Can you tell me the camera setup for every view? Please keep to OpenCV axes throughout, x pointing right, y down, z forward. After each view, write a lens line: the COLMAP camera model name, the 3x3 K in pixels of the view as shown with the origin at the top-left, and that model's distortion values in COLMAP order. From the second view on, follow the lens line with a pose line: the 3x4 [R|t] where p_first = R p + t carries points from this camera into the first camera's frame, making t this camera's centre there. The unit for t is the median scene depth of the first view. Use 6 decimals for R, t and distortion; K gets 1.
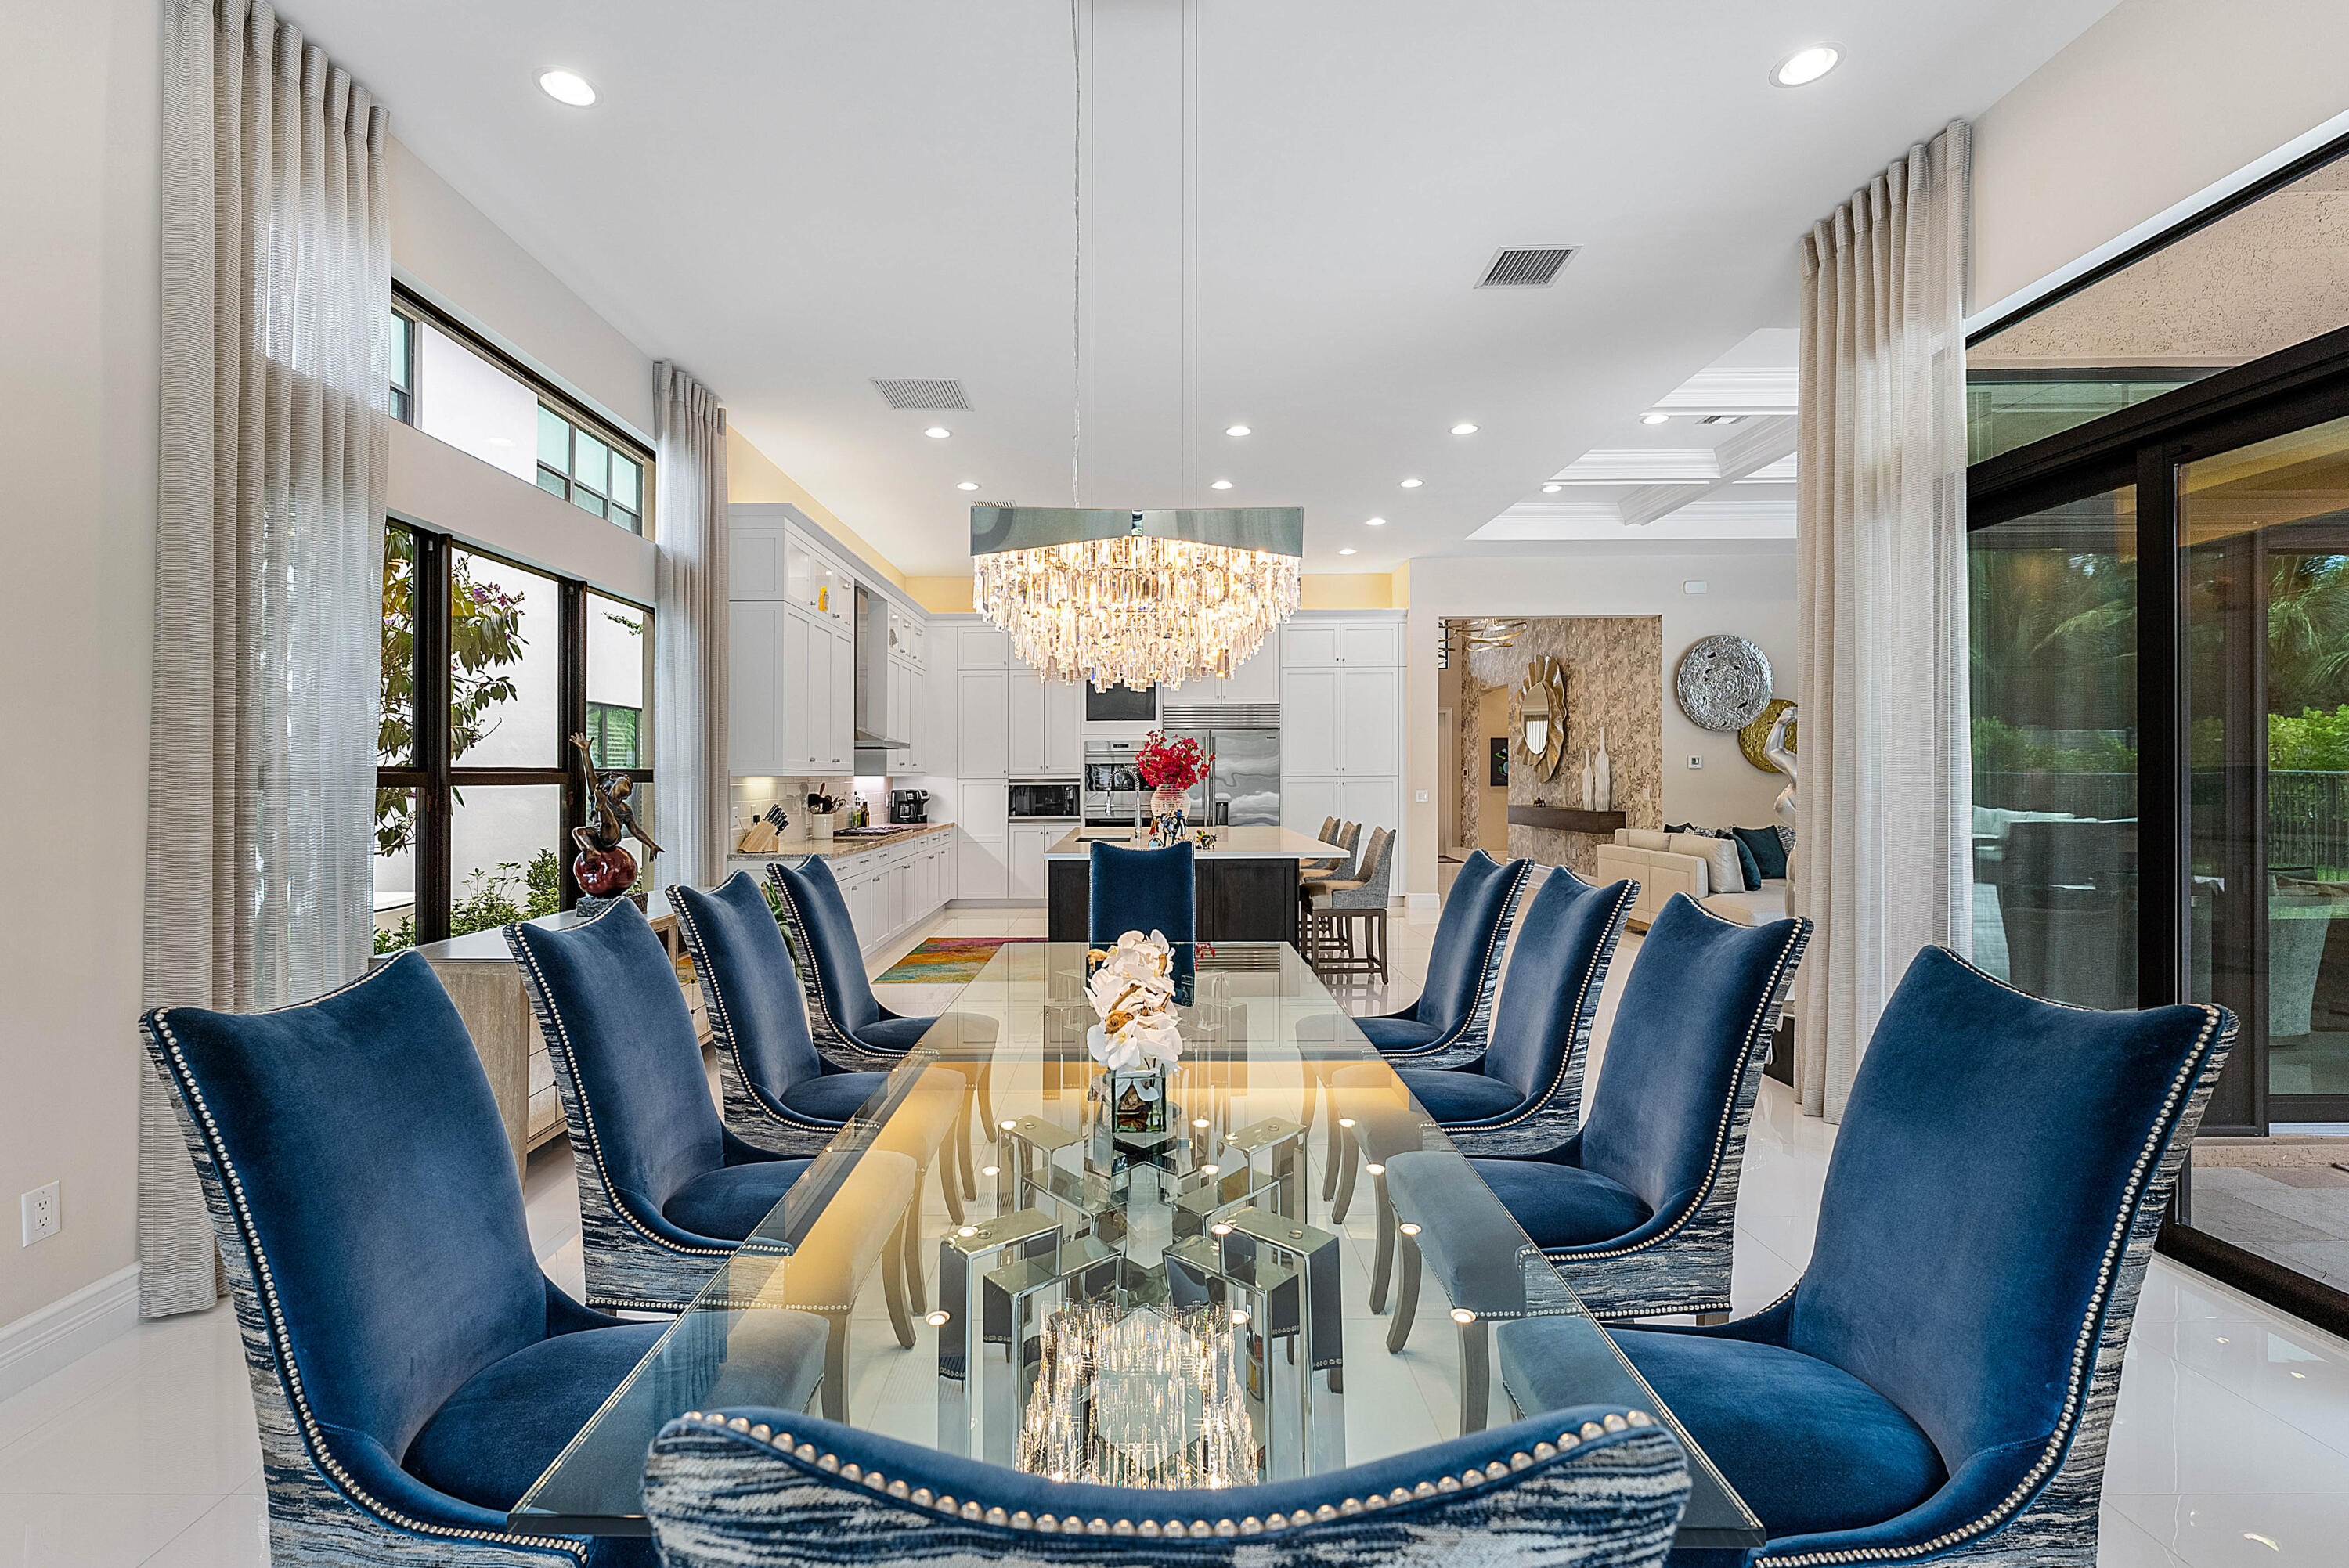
lens RADIAL K [[1002.8, 0, 1119.8], [0, 1002.8, 774.5], [0, 0, 1]] dist [-0.002689, -0.000081]
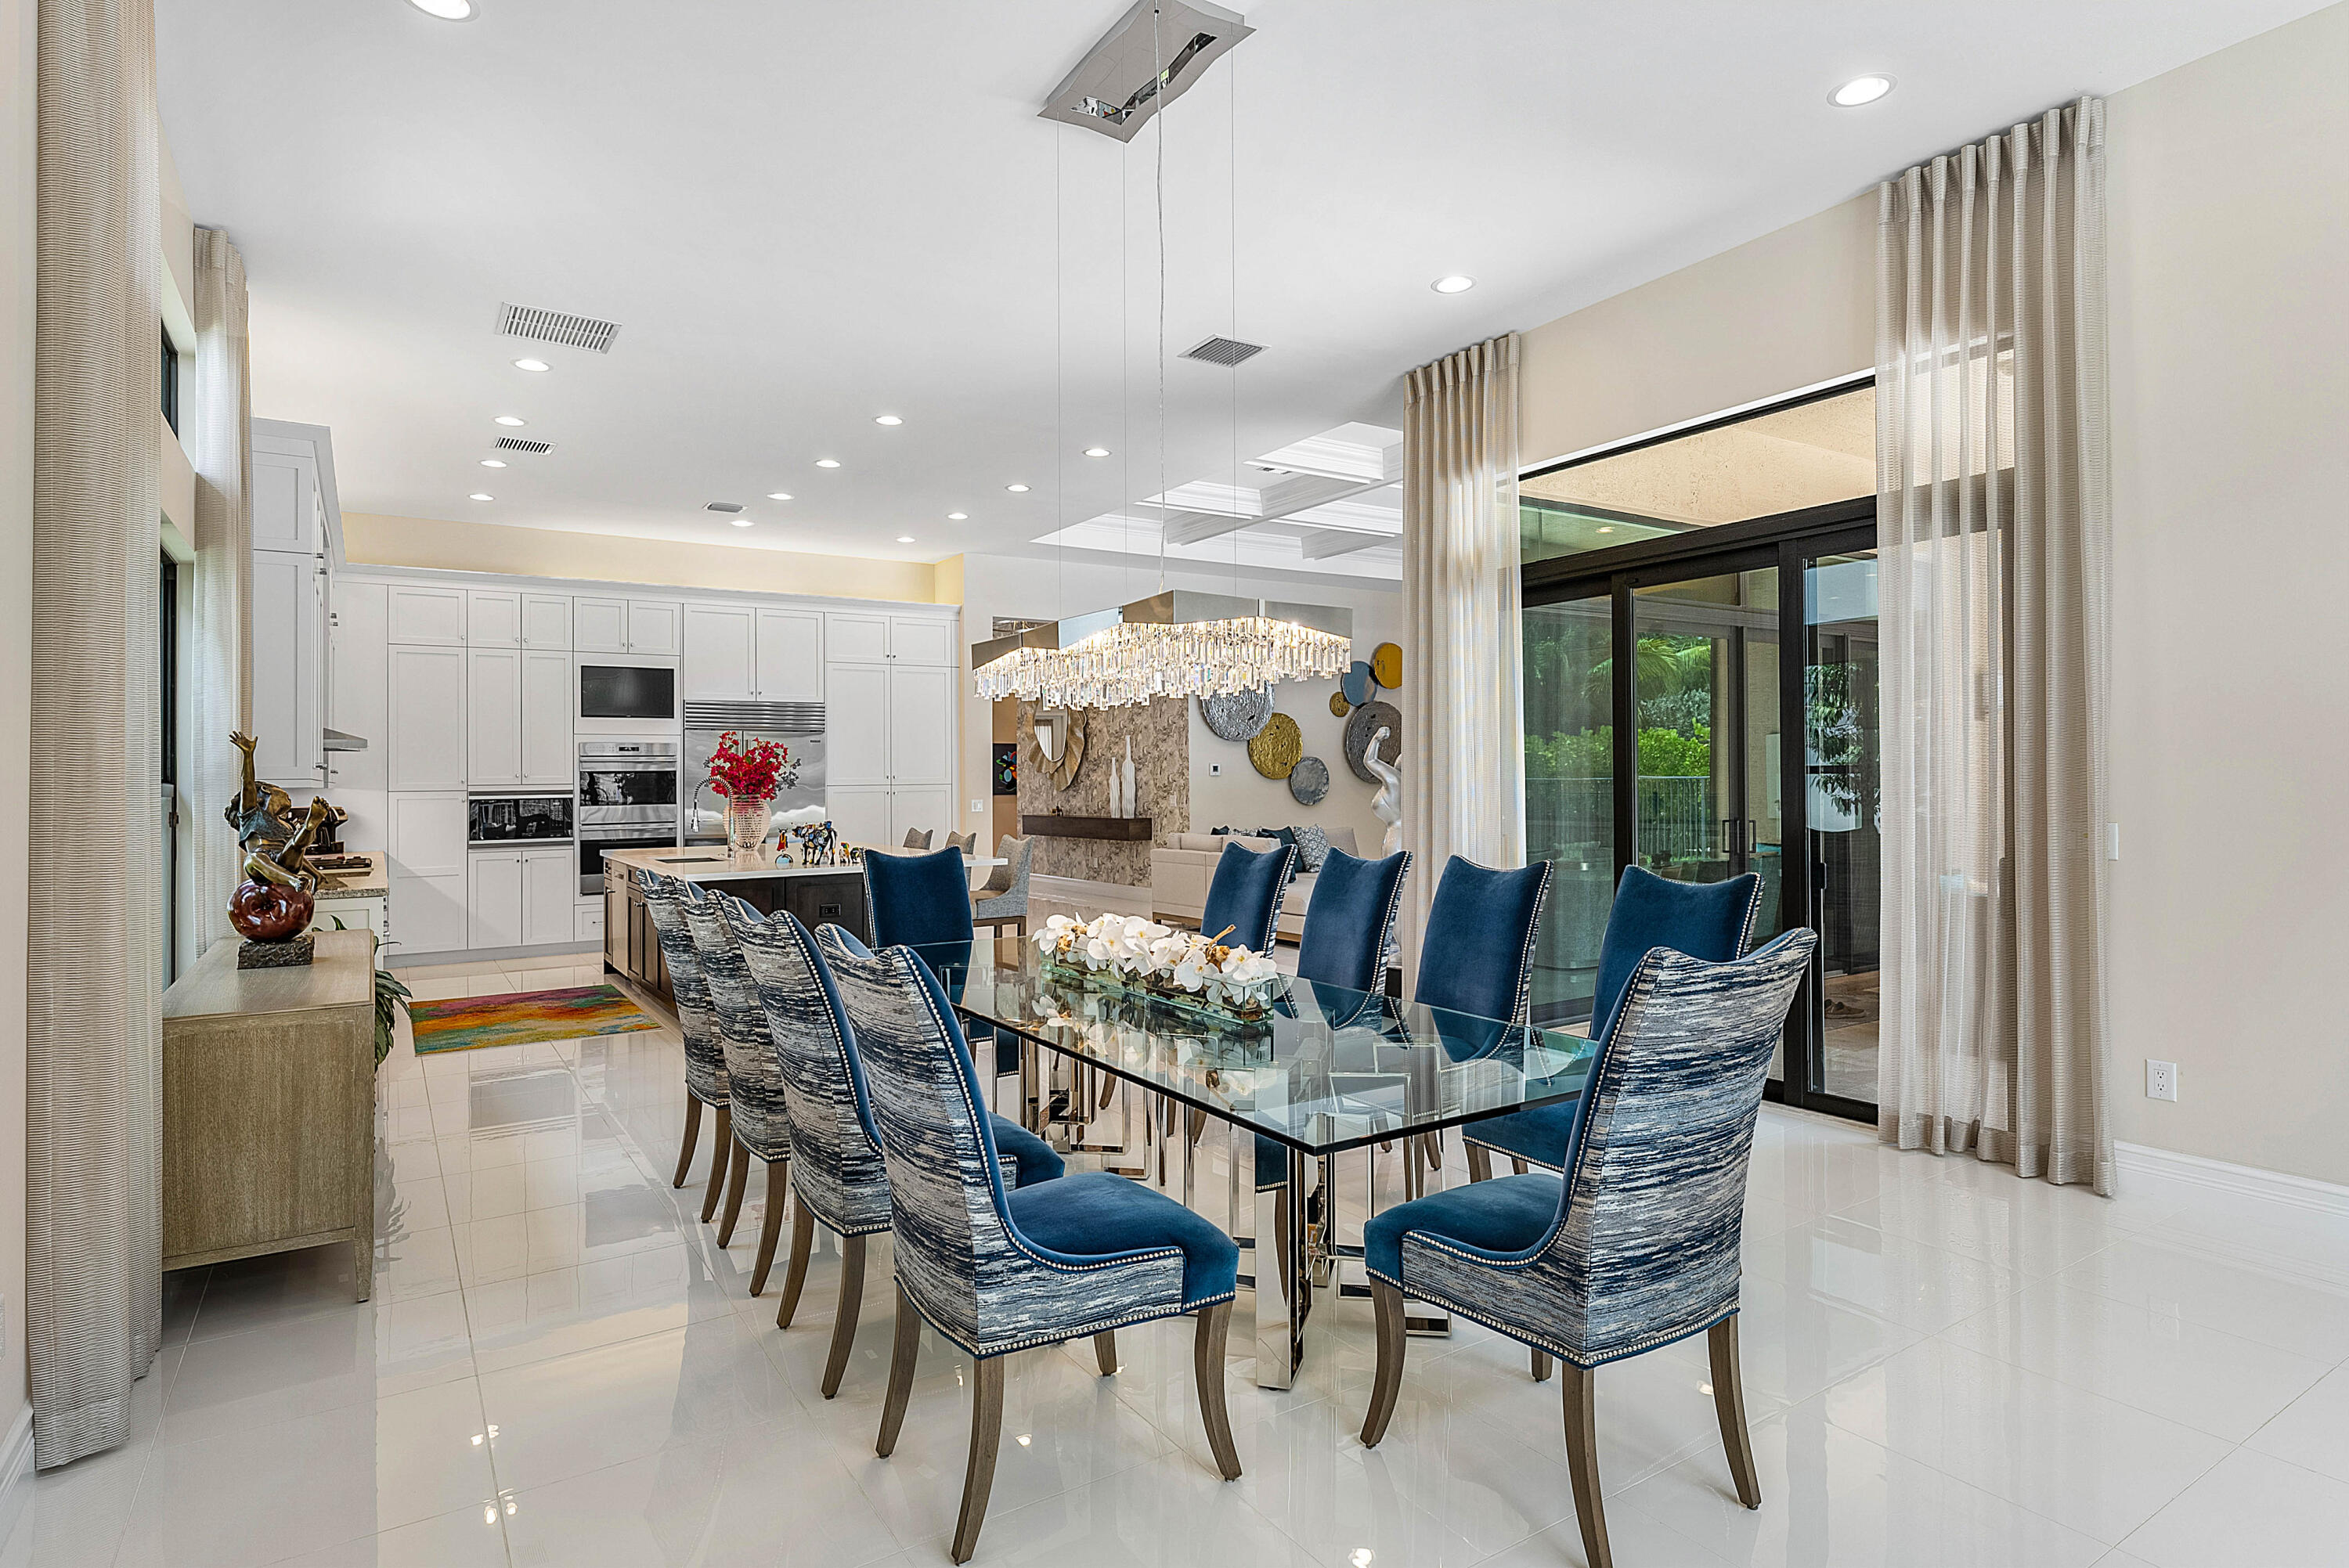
lens RADIAL K [[1247.5, 0, 1162.2], [0, 1247.5, 792.1], [0, 0, 1]] dist [-0.003101, 0.000158]
pose [[0.837641, -0.009033, 0.546147, -0.191673], [0.005759, 0.999954, 0.007706, 0.000899], [-0.546191, -0.003310, 0.837654, -0.078671]]
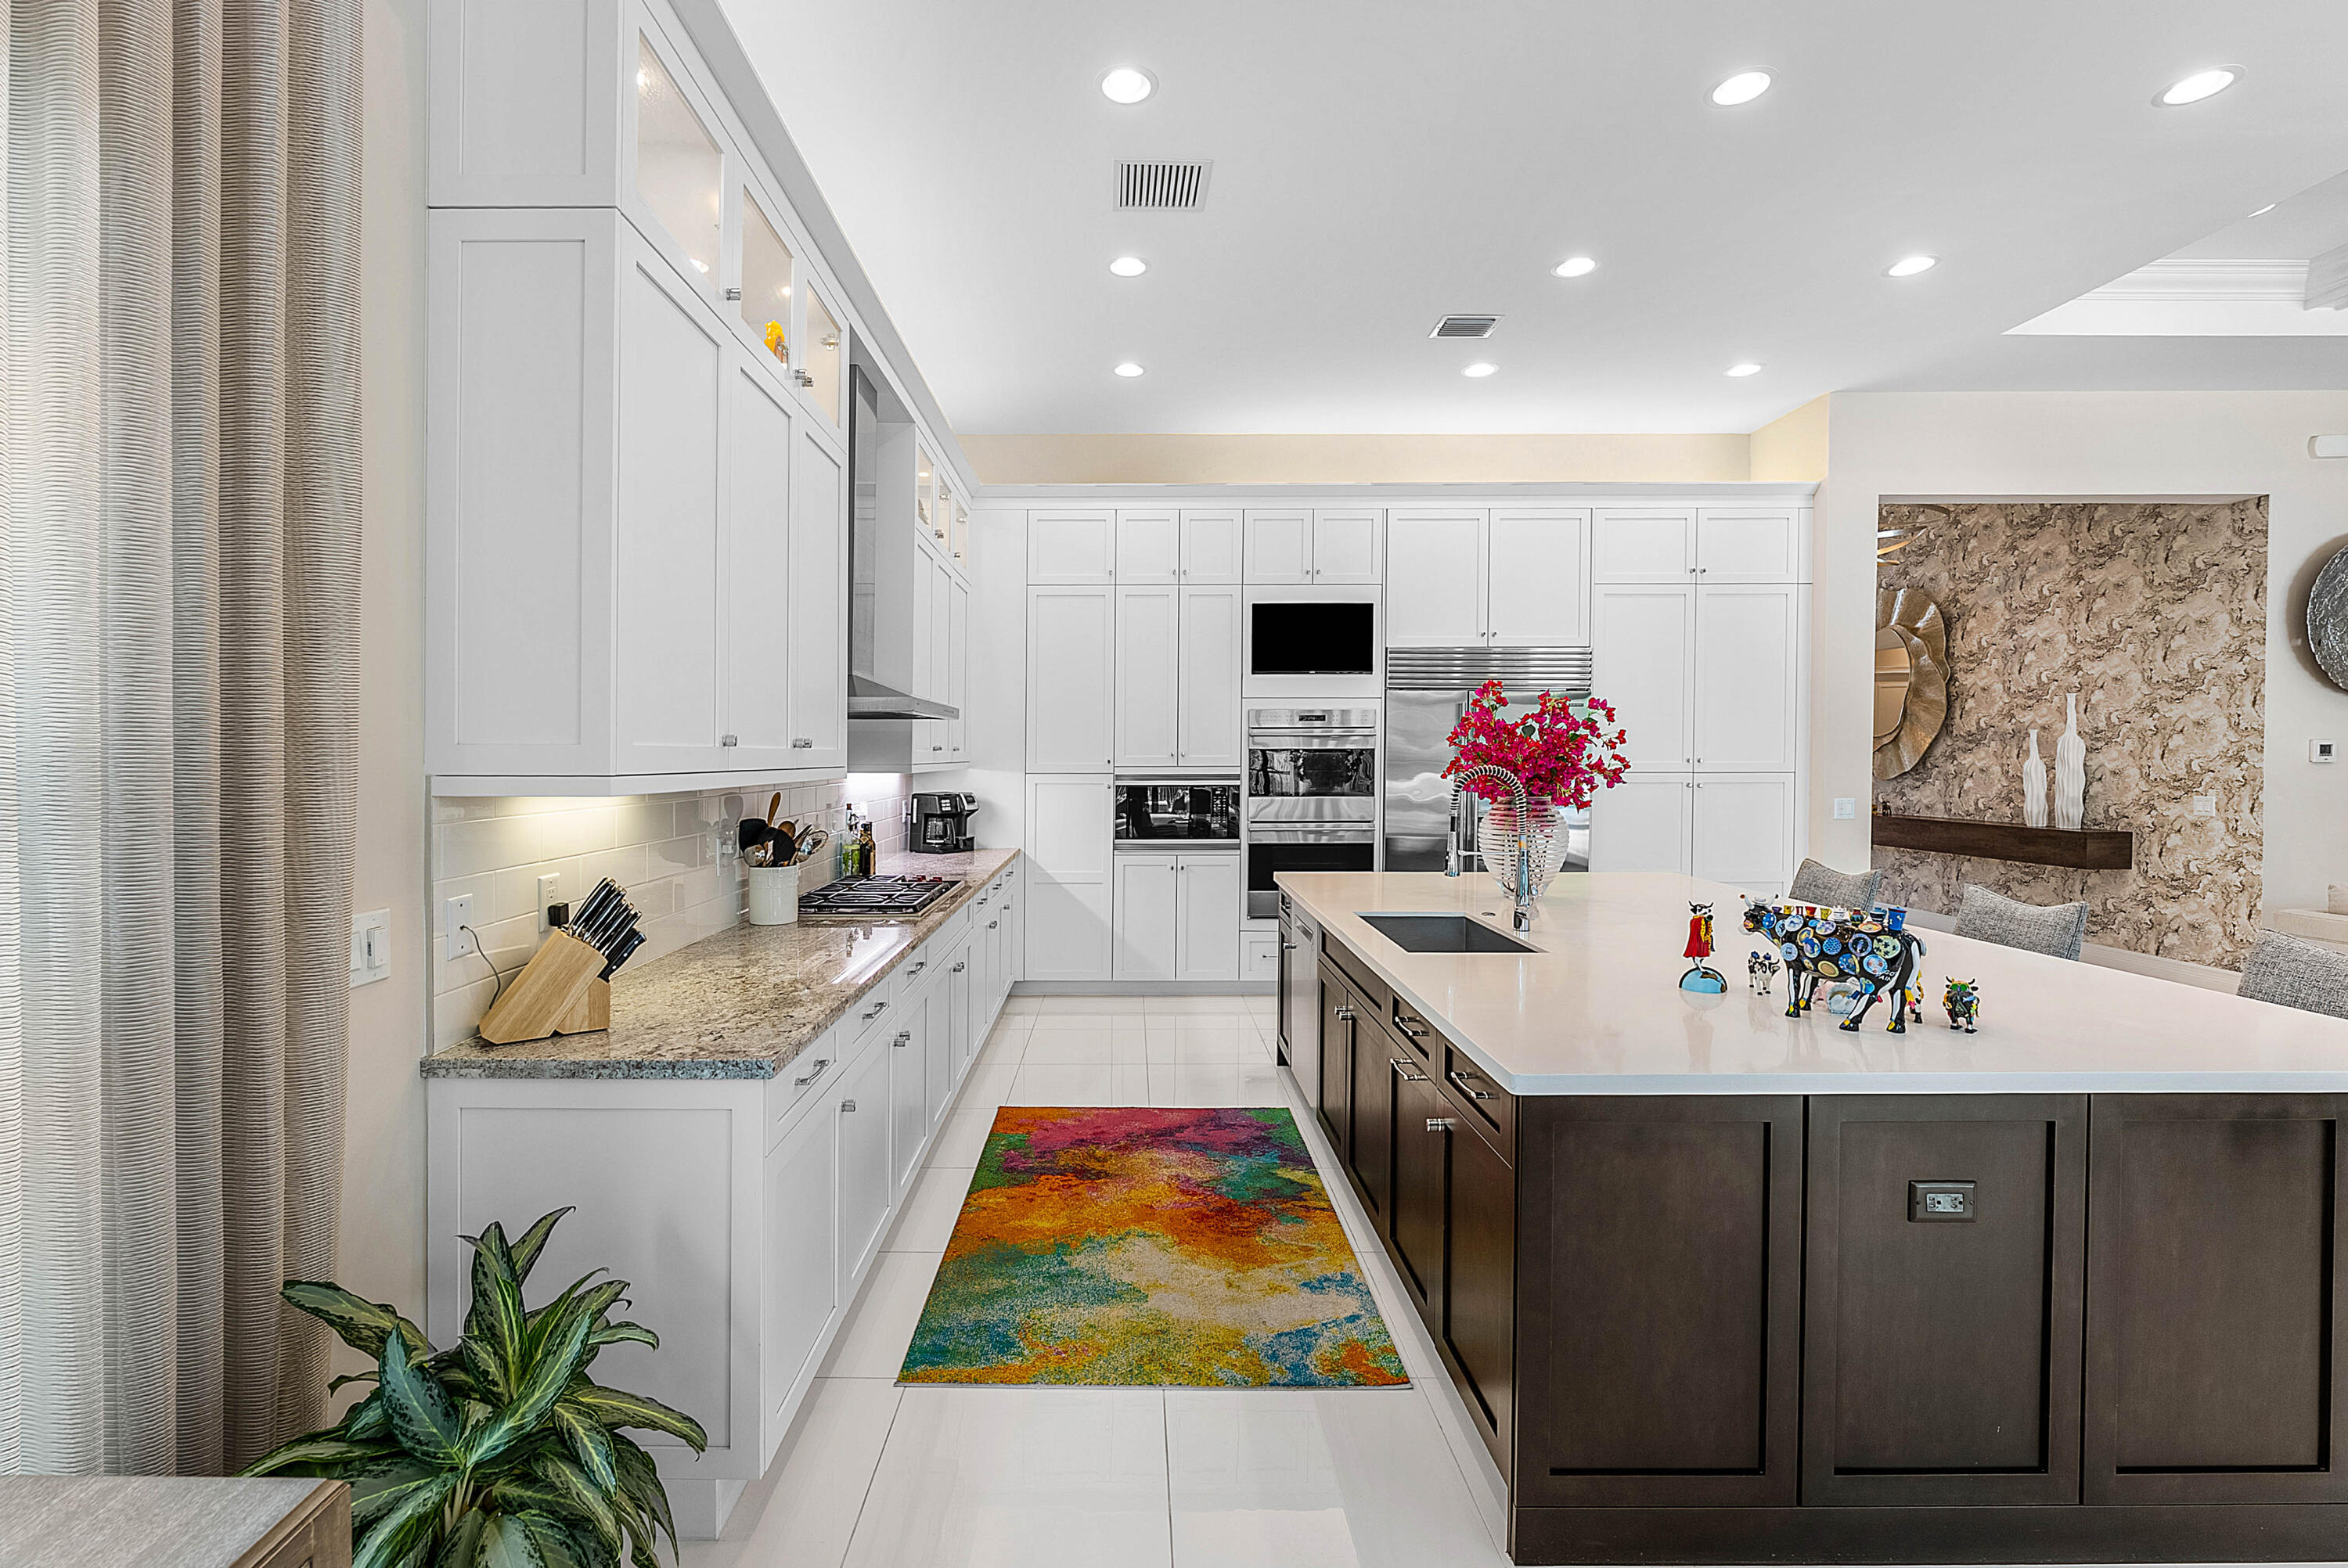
lens RADIAL K [[1012.4, 0, 1148.9], [0, 1012.4, 758.0], [0, 0, 1]] dist [-0.002015, -0.000151]
pose [[0.999421, 0.004781, 0.033696, -0.114518], [-0.004935, 0.999978, 0.004513, -0.007788], [-0.033674, -0.004677, 0.999422, 0.428953]]
